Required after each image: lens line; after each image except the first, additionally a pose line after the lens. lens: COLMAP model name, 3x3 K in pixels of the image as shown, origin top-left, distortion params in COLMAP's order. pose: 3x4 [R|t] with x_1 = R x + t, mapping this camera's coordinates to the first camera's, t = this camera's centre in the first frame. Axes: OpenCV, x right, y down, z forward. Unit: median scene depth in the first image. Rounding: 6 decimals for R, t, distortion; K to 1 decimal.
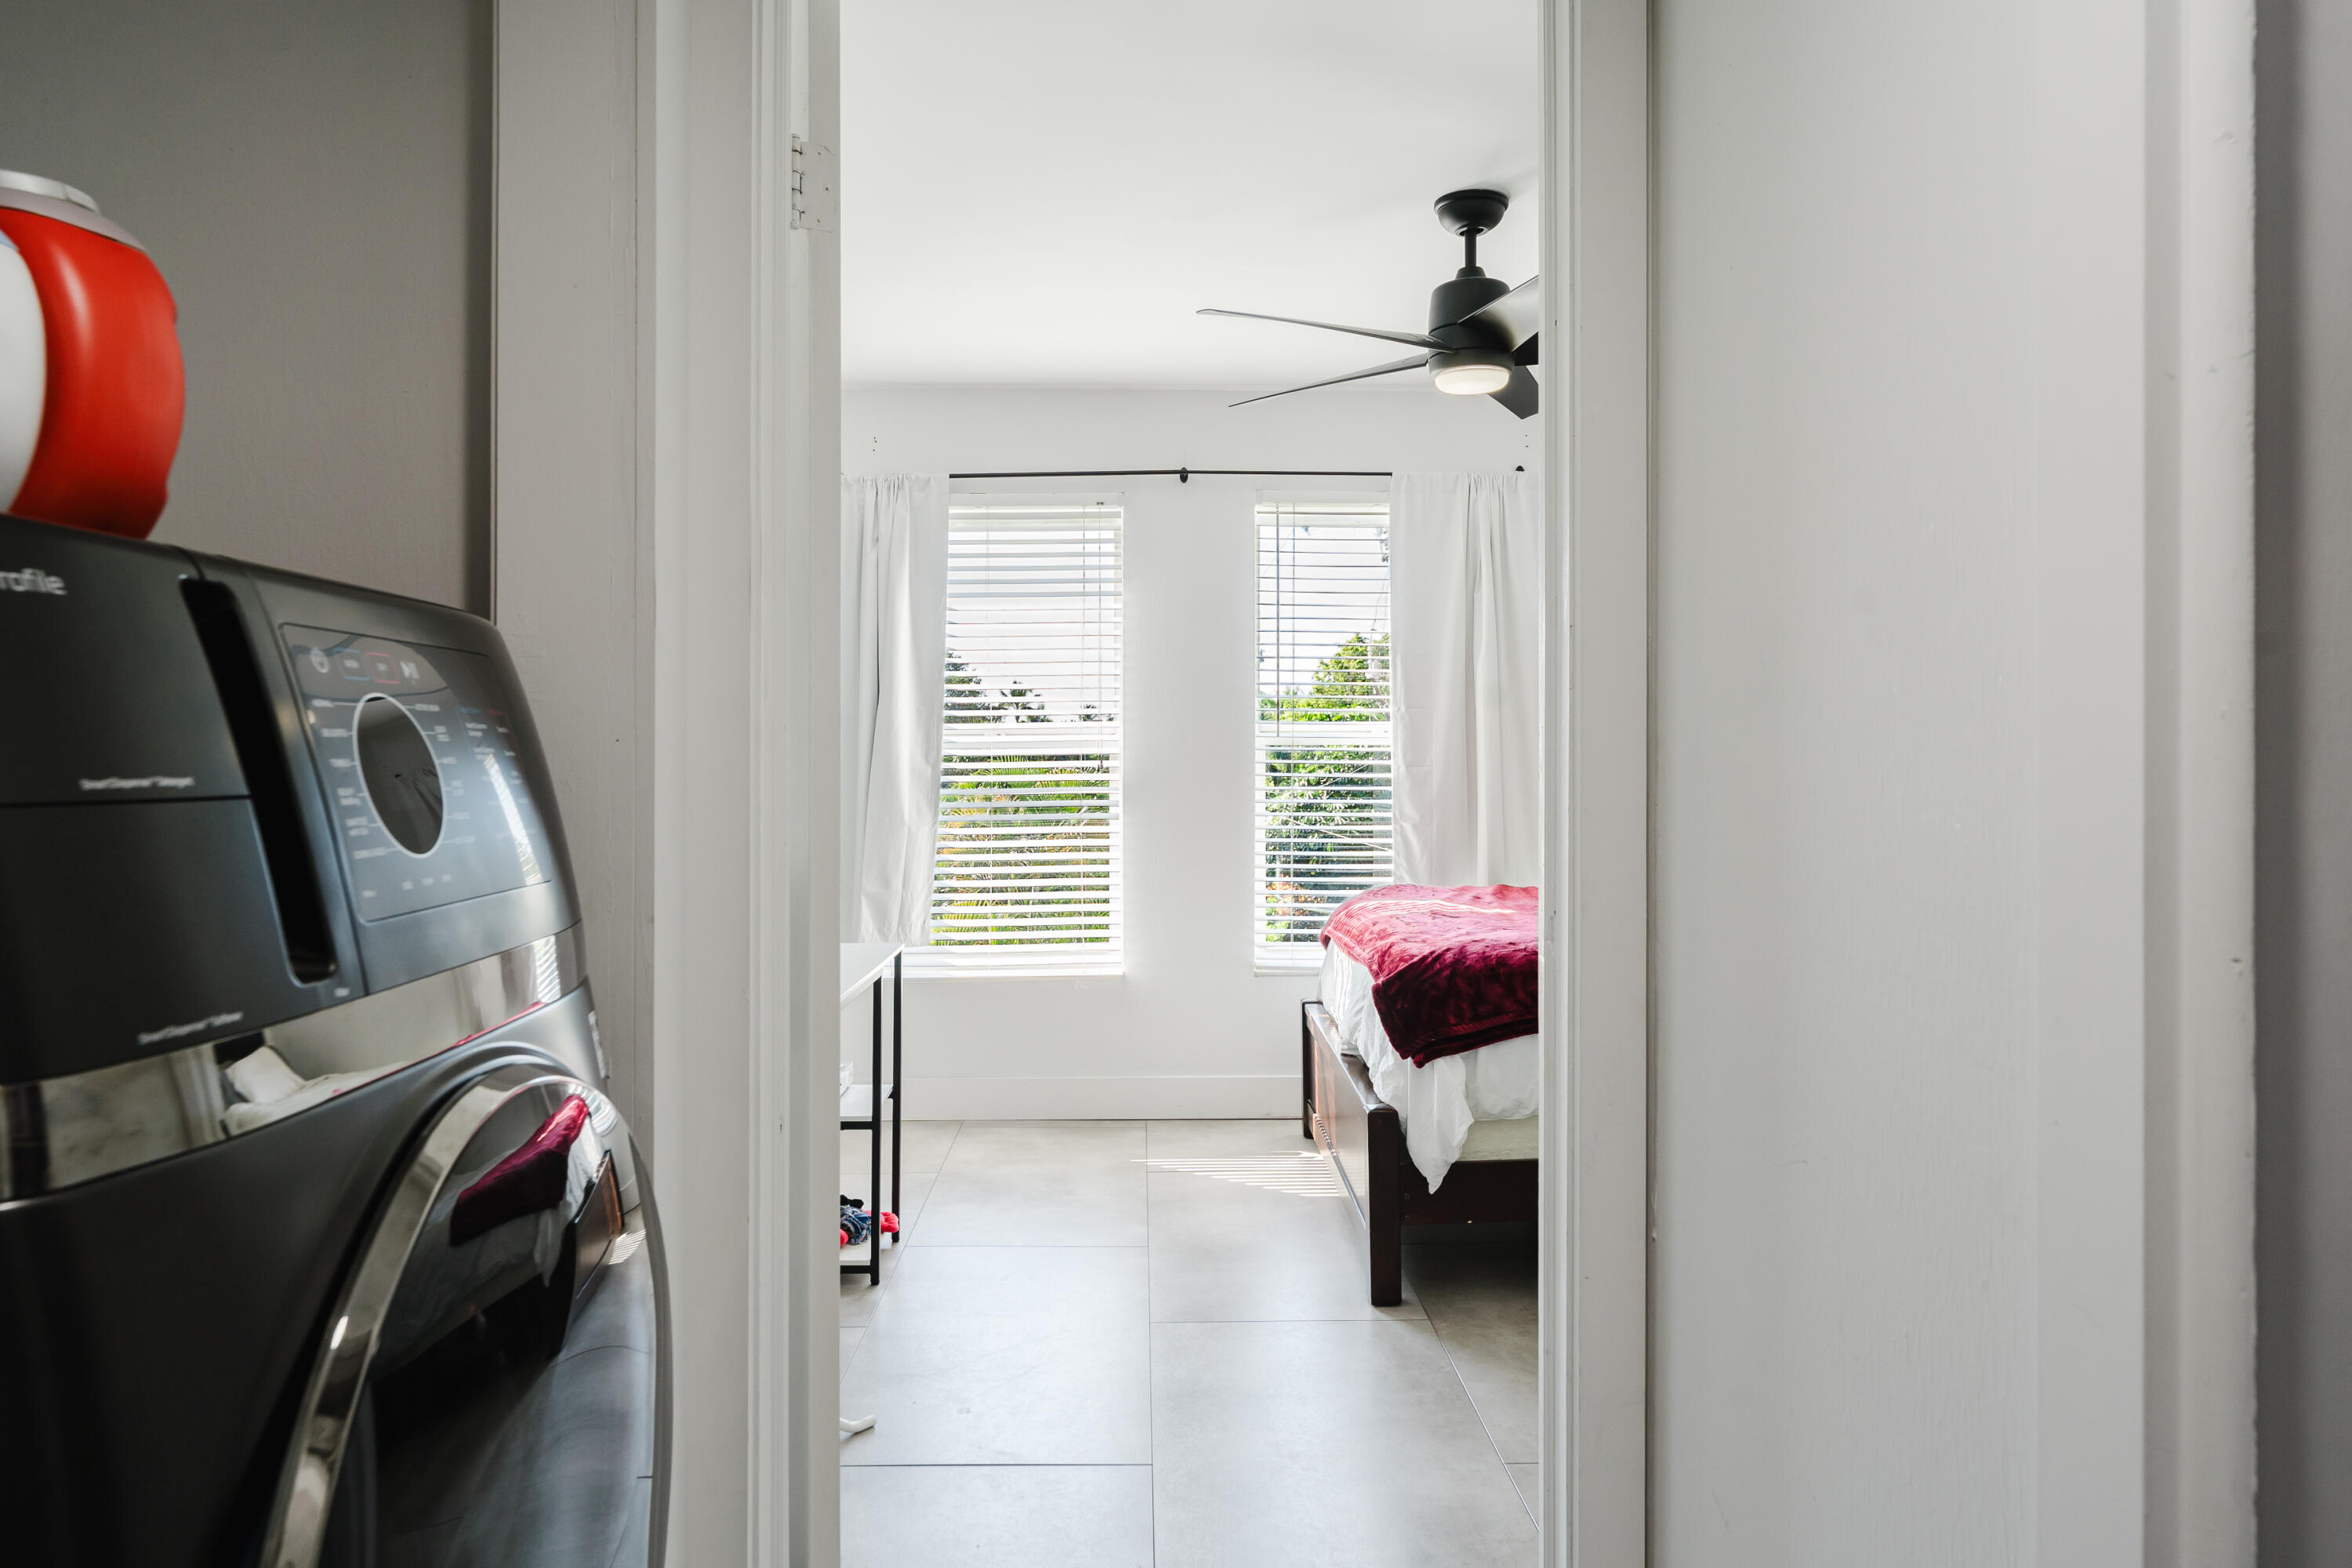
lens RADIAL K [[1642.8, 0, 1176.0], [0, 1642.8, 784.0], [0, 0, 1]] dist [0.000018, -0.000073]
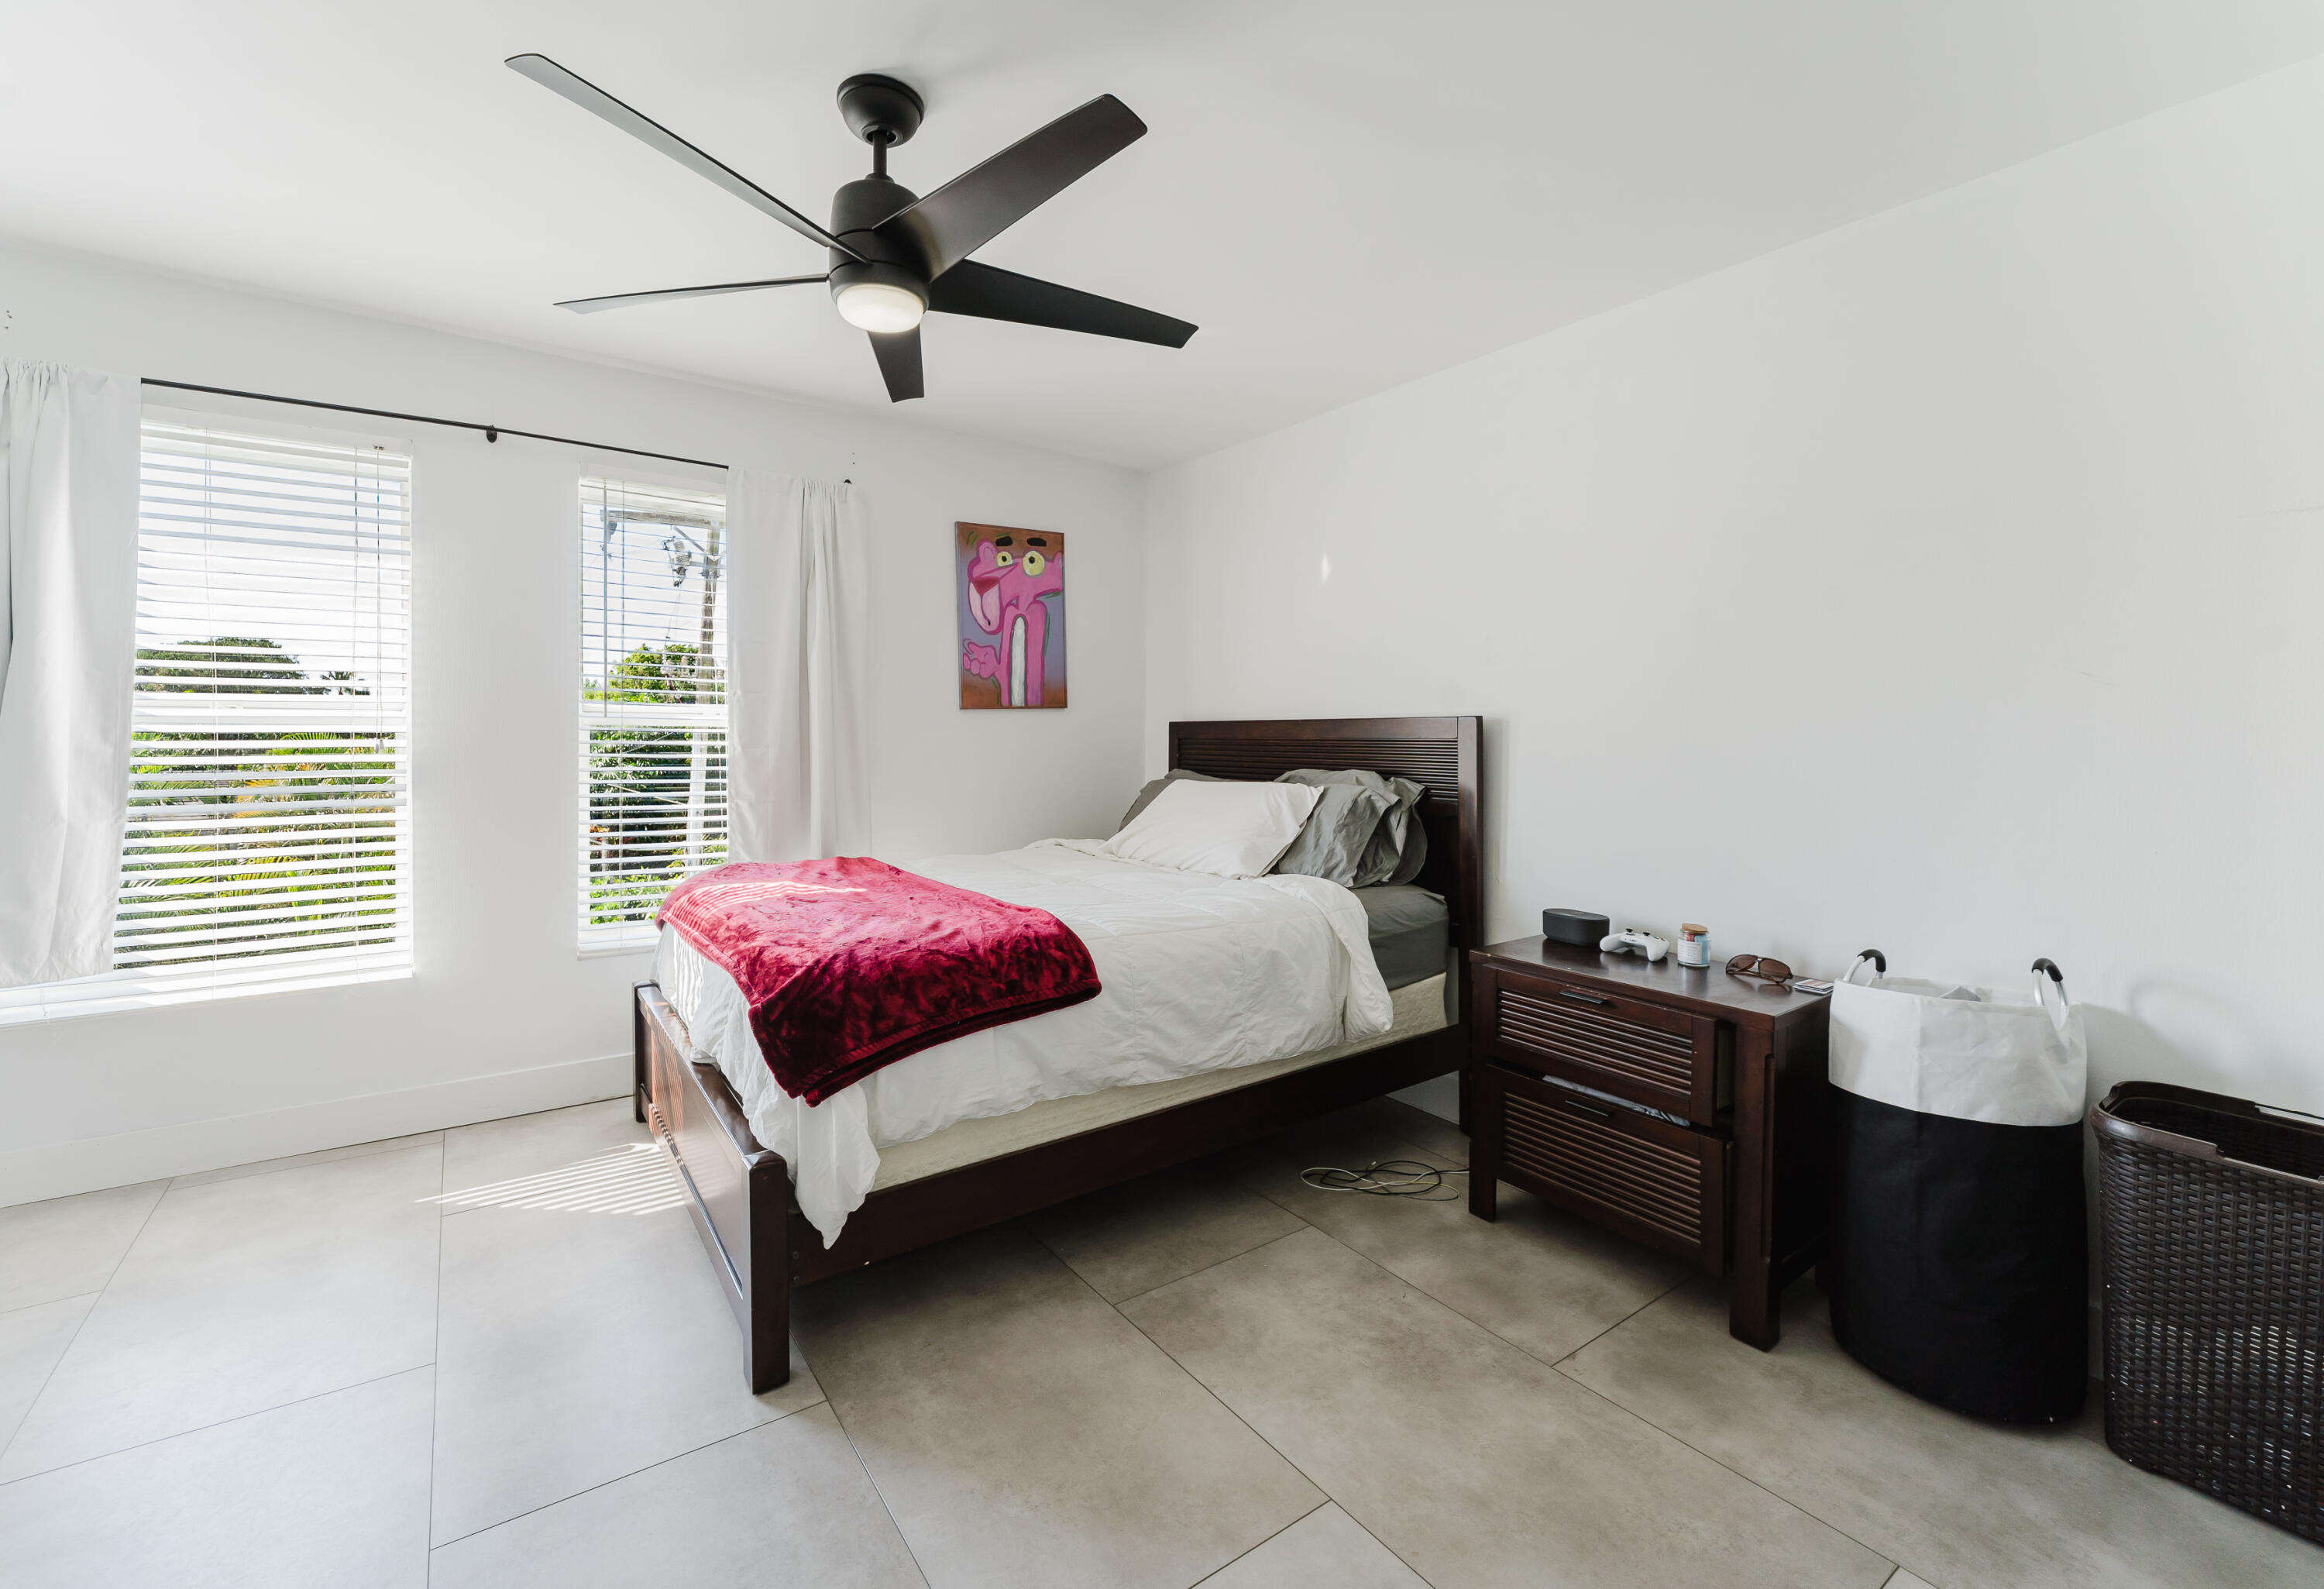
lens RADIAL K [[959.5, 0, 1106.6], [0, 959.5, 757.5], [0, 0, 1]] dist [-0.000566, 0.000024]
pose [[0.842916, -0.001938, 0.538042, 0.006059], [-0.002407, 0.999970, 0.007372, -0.009889], [-0.538041, -0.007509, 0.842886, 0.367709]]
